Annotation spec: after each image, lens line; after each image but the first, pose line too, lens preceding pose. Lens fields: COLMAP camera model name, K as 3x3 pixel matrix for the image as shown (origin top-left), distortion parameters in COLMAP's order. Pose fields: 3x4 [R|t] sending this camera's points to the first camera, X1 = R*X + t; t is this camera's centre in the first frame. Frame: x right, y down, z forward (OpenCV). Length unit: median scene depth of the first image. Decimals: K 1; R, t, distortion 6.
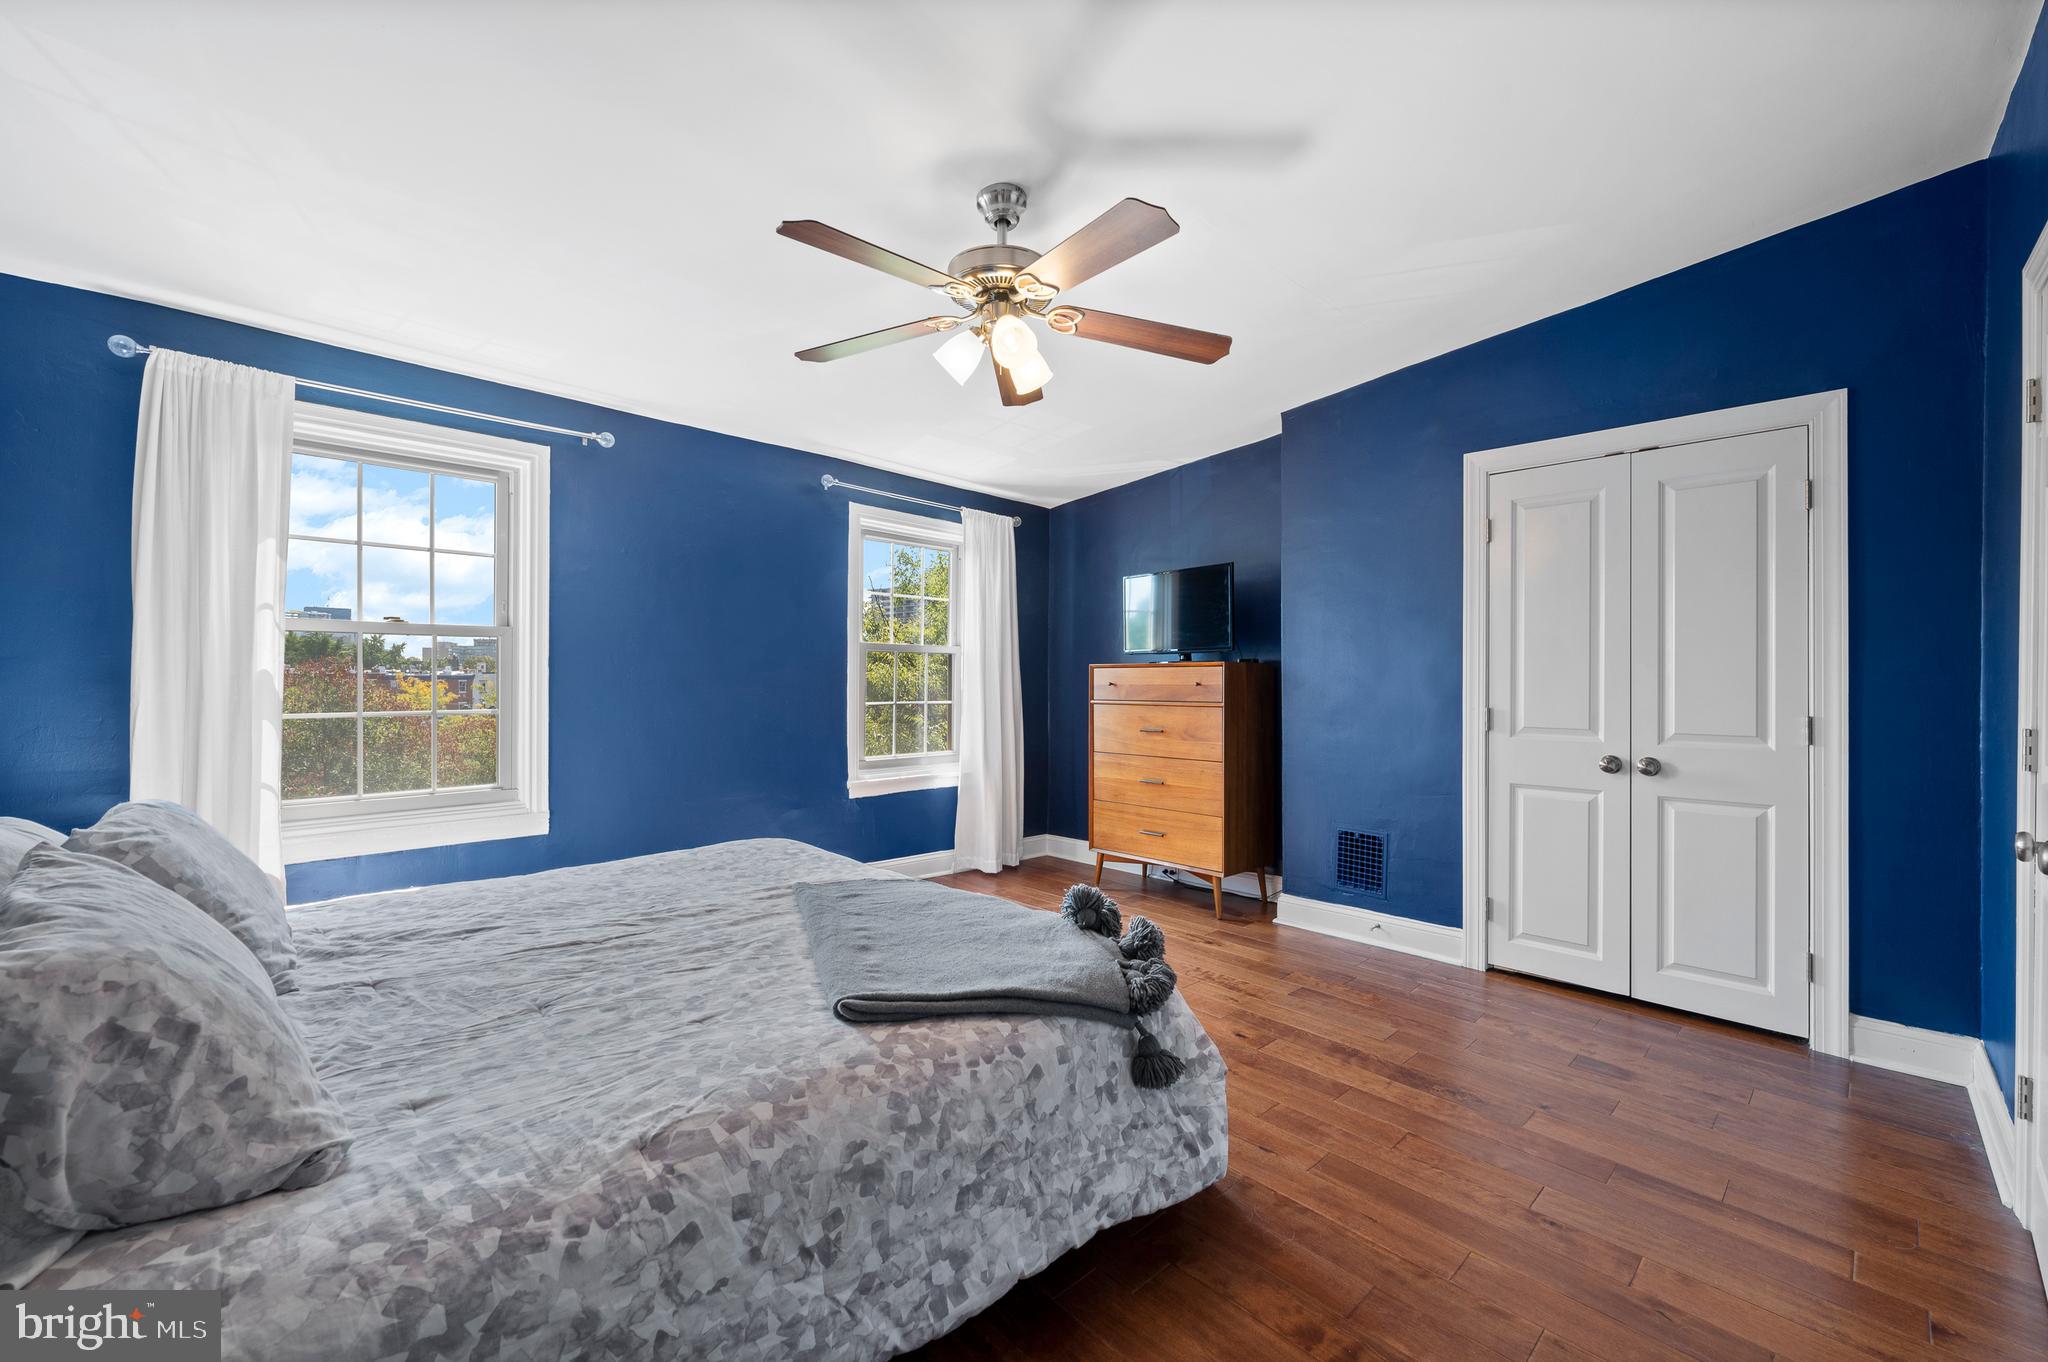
lens RADIAL K [[824.9, 0, 1027.1], [0, 824.9, 679.4], [0, 0, 1]] dist [-0.001287, -0.000546]
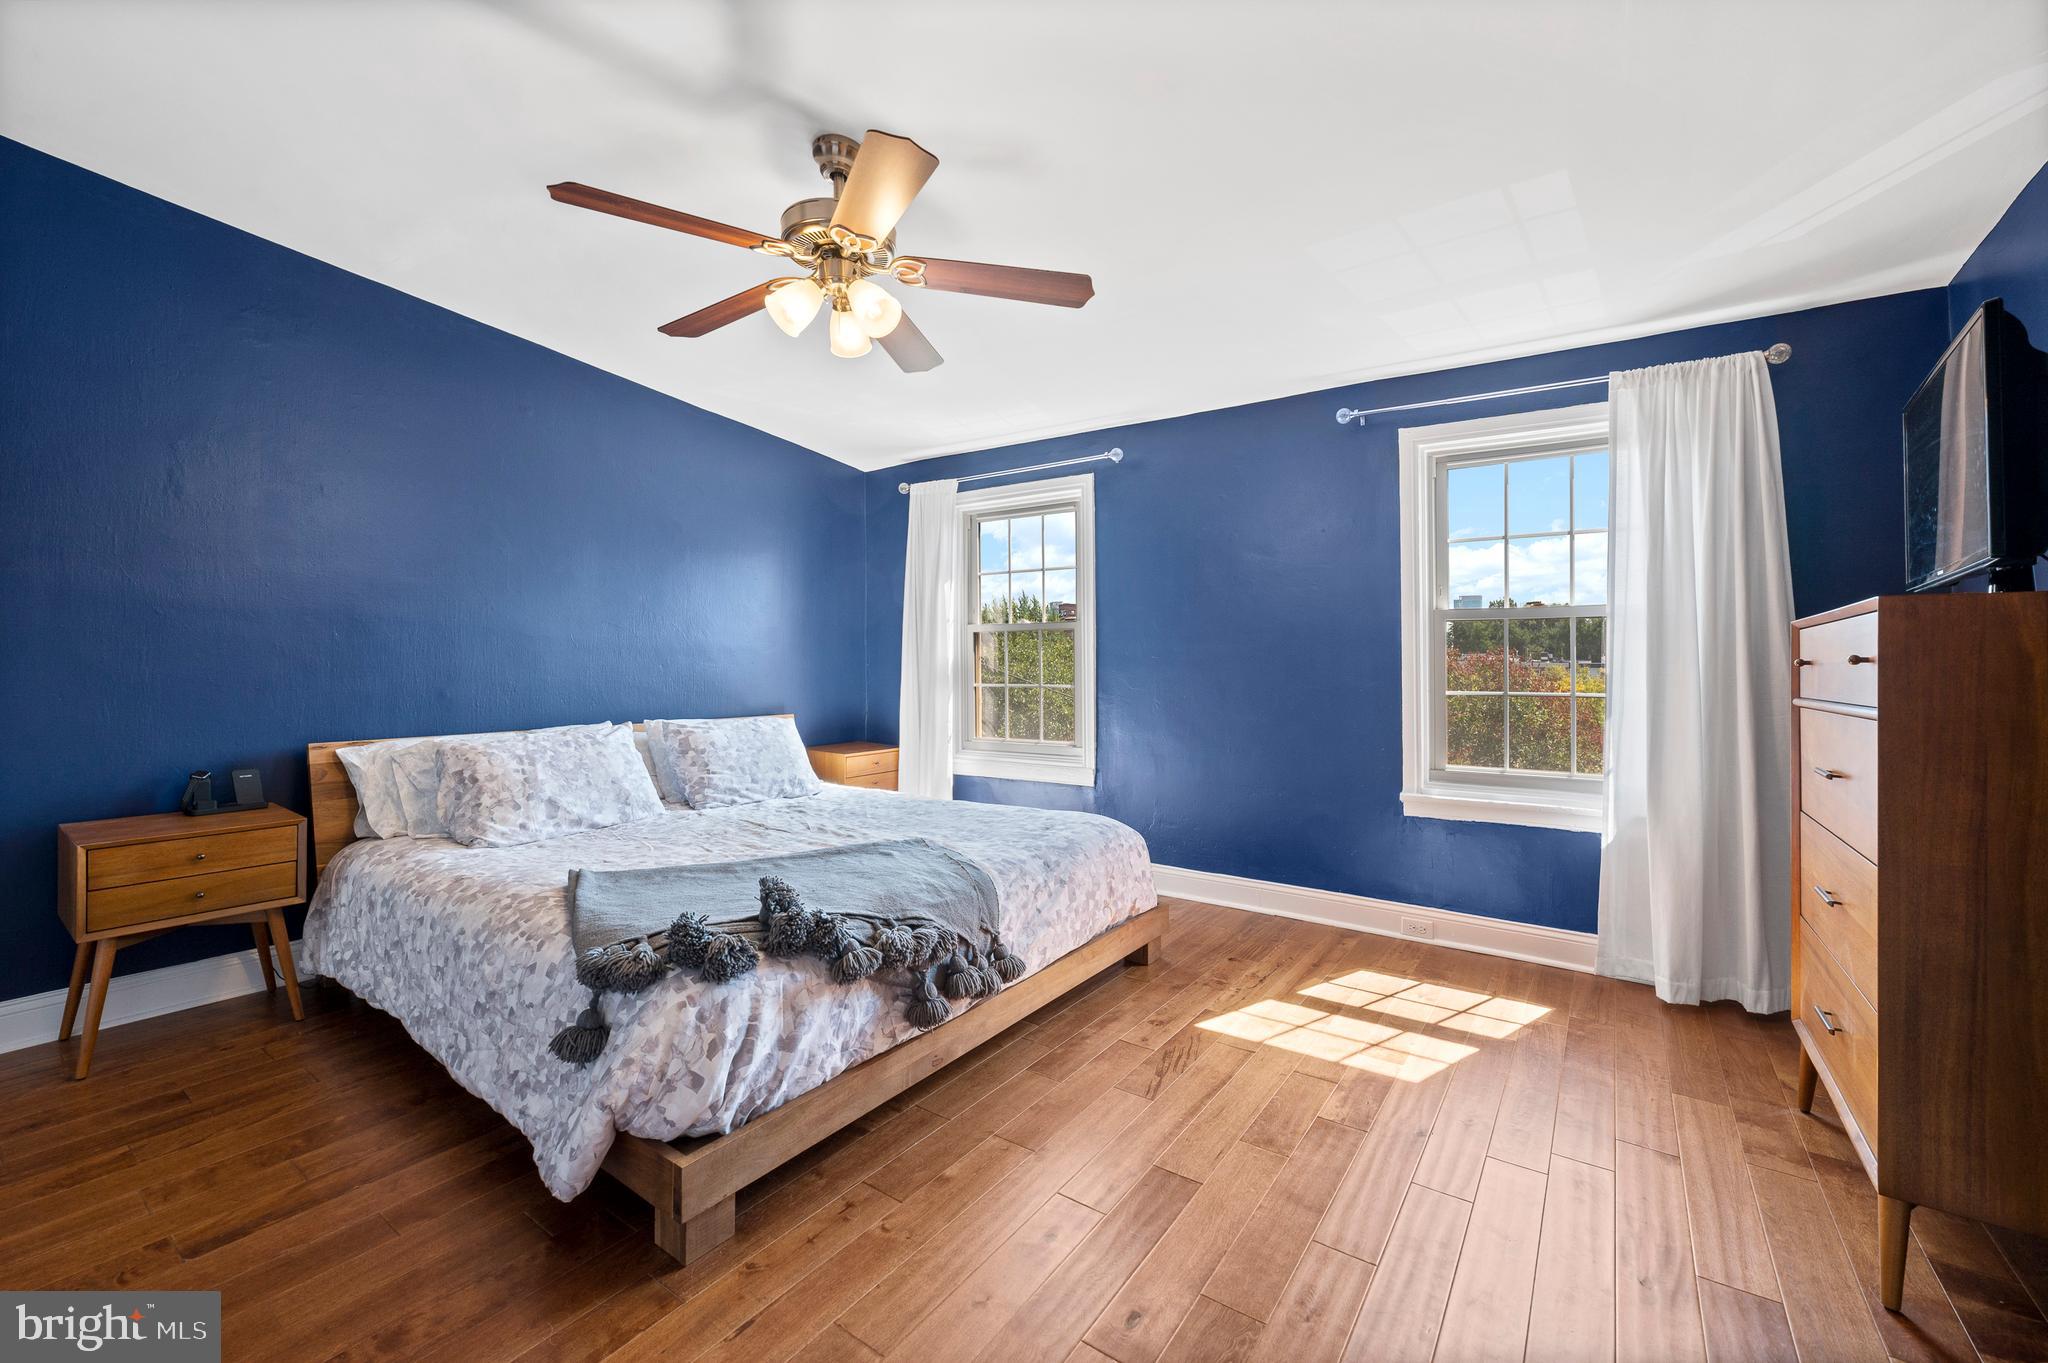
lens RADIAL K [[824.9, 0, 1027.8], [0, 824.9, 667.3], [0, 0, 1]] dist [-0.001287, -0.000546]
pose [[0.197227, -0.003744, -0.980351, 0.625373], [-0.001903, 0.999989, -0.004202, 0.014005], [0.980356, 0.002695, 0.197218, 0.676985]]
